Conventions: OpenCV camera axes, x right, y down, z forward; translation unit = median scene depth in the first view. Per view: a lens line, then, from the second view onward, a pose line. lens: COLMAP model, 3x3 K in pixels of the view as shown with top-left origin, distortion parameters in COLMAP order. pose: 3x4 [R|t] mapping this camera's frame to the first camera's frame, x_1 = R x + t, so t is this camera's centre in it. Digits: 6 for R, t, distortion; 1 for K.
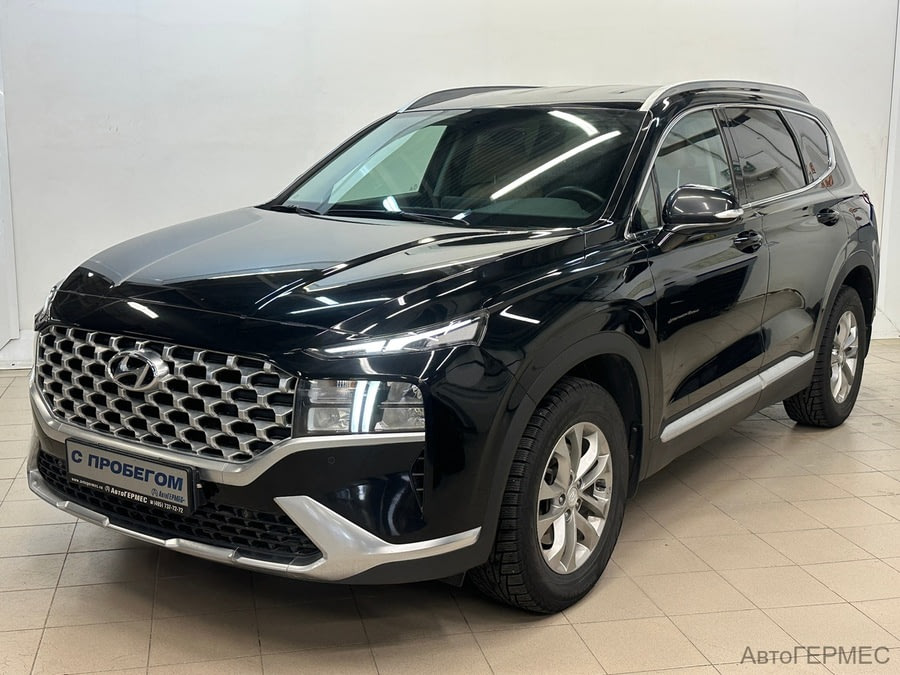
lens RADIAL K [[1101.8, 0, 453.1], [0, 1101.8, 337.4], [0, 0, 1]] dist [0.051930, 0.000000]
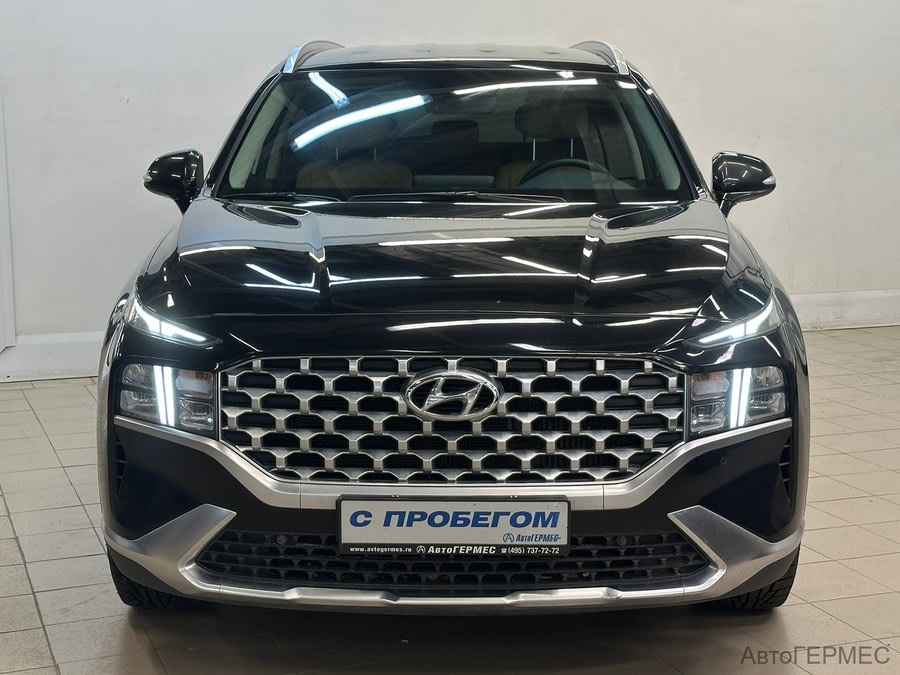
lens RADIAL K [[1491.6, 0, 442.4], [0, 1491.6, 337.1], [0, 0, 1]] dist [0.014299, 0.000000]
pose [[0.828296, -0.092649, 0.552578, -0.913412], [0.108199, 0.994119, 0.004494, -0.018802], [-0.549745, 0.056066, 0.833449, 0.094844]]
